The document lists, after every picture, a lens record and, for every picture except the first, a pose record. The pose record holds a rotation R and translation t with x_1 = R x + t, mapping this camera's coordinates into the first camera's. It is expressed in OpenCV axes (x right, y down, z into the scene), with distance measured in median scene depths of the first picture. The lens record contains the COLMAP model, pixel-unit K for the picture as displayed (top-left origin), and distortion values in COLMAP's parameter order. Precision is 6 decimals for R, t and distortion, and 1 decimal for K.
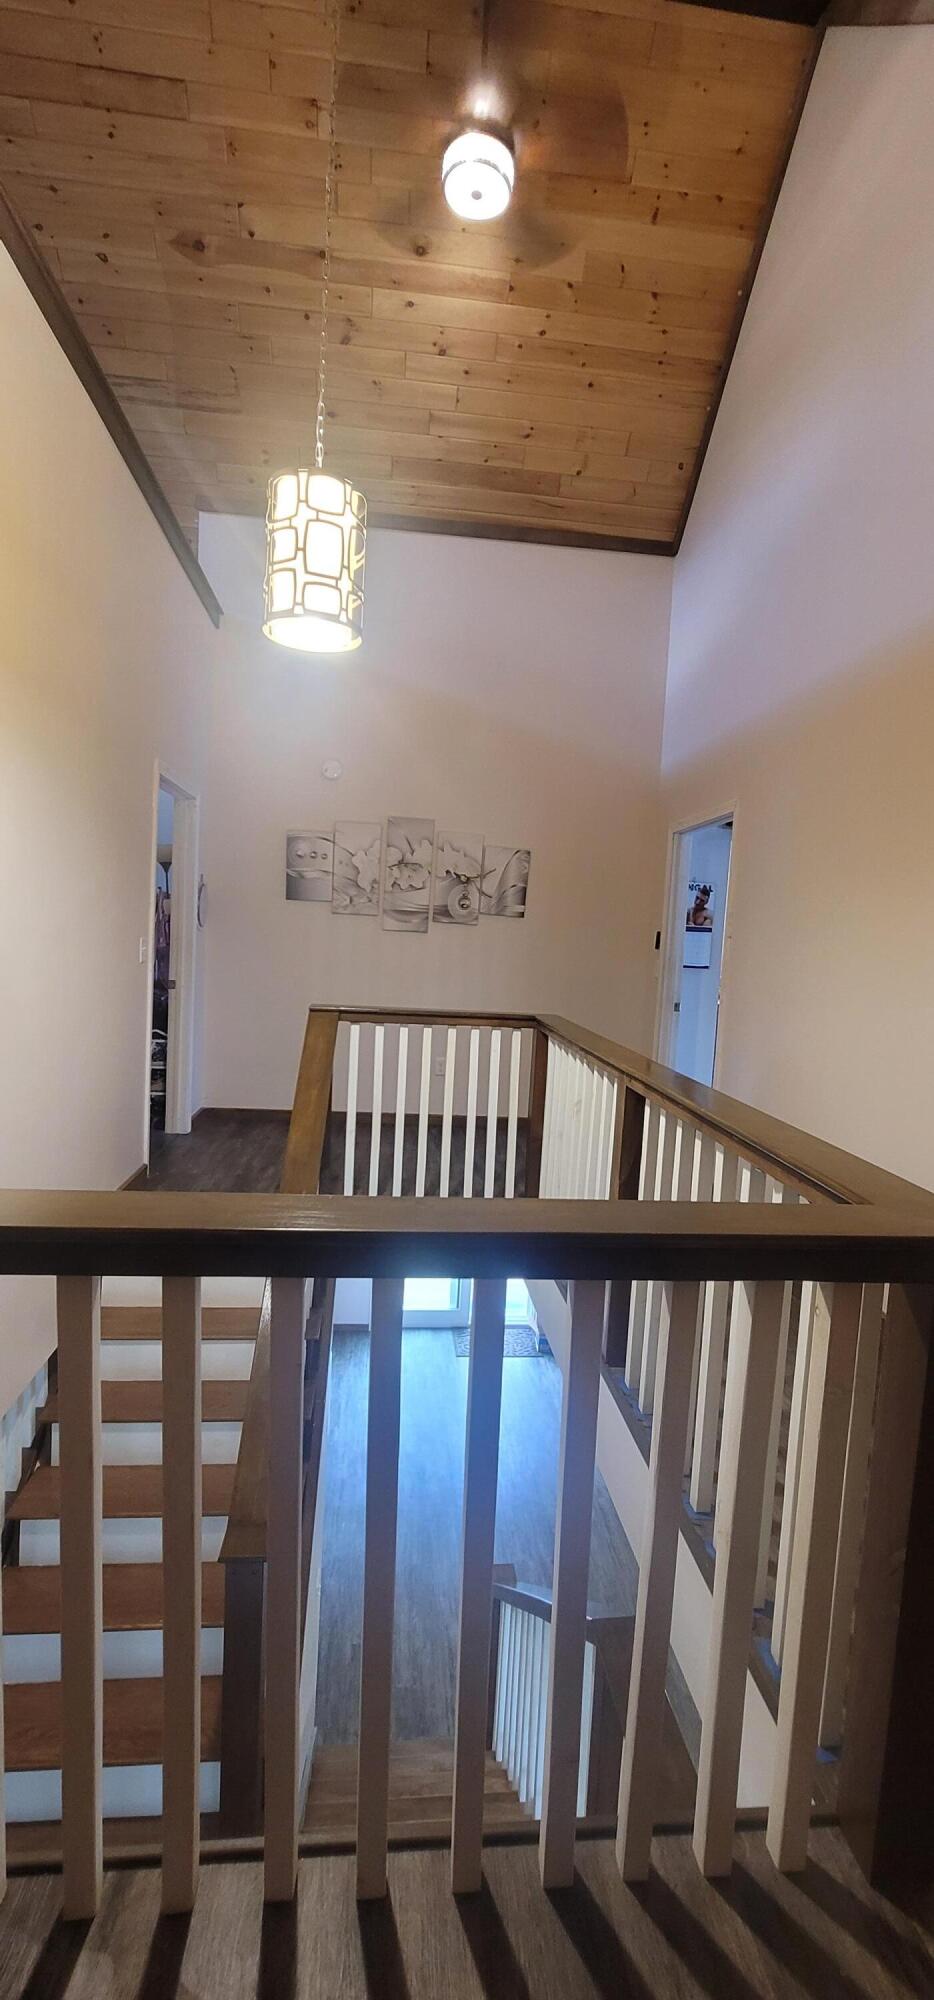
lens RADIAL K [[814.9, 0, 467.7], [0, 814.9, 991.9], [0, 0, 1]] dist [-0.010631, 0.004490]
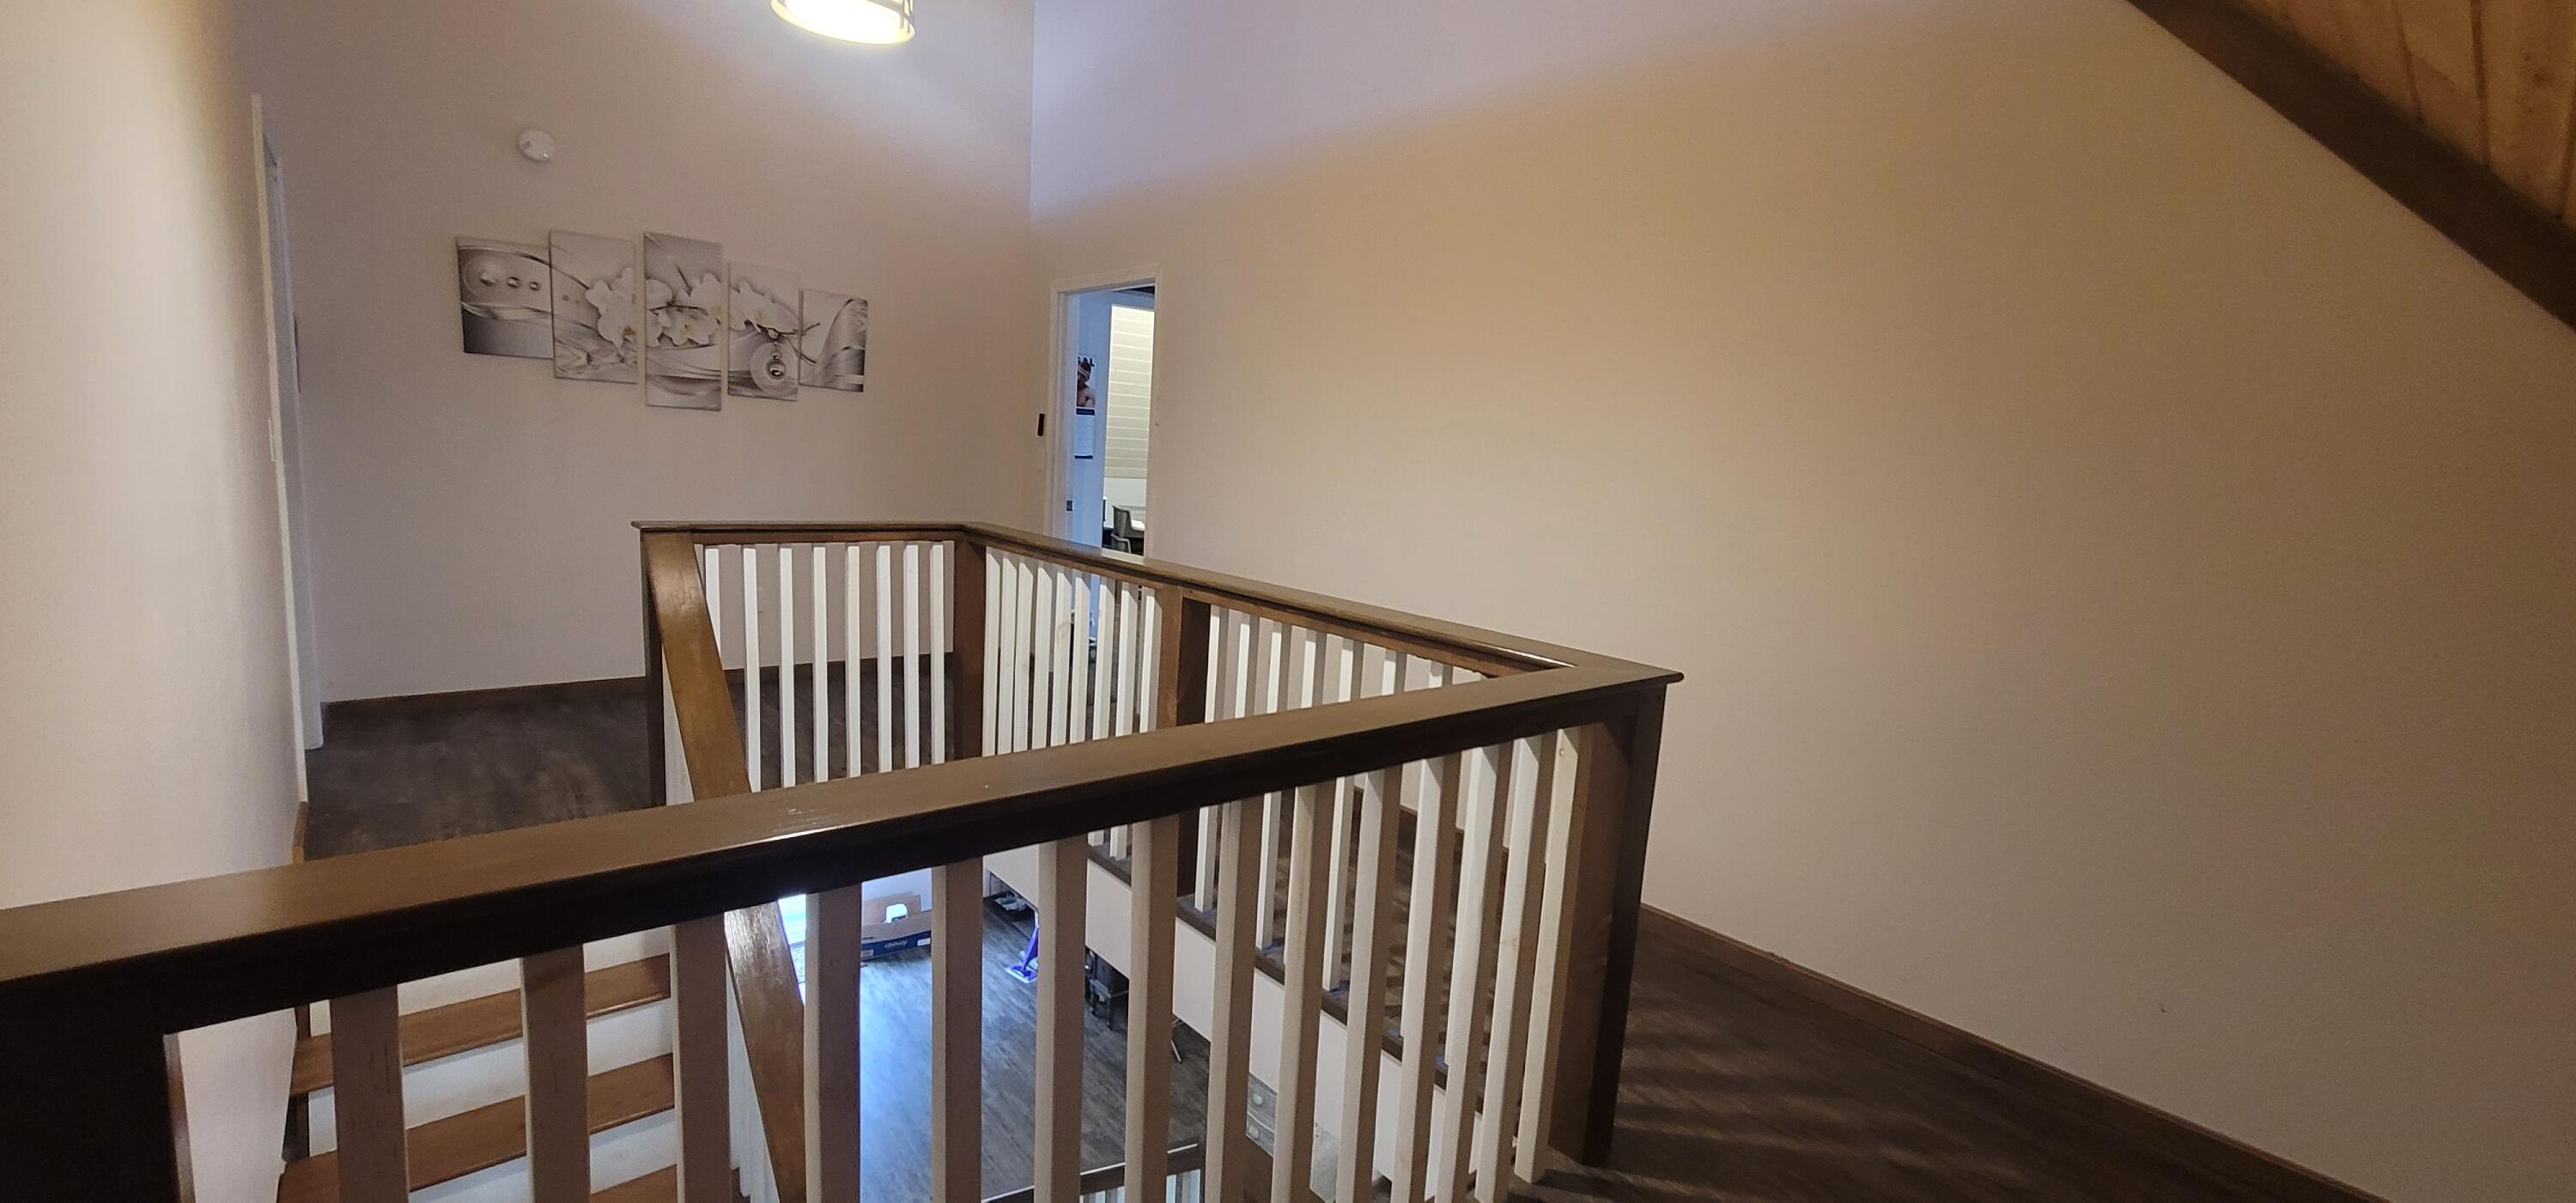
lens RADIAL K [[1049.6, 0, 1273.9], [0, 1049.6, 605.5], [0, 0, 1]] dist [-0.010631, 0.004490]
pose [[0.825547, -0.087253, 0.557547, -0.174305], [0.021321, 0.992092, 0.123687, -0.008630], [-0.563930, -0.090222, 0.820879, -0.010738]]
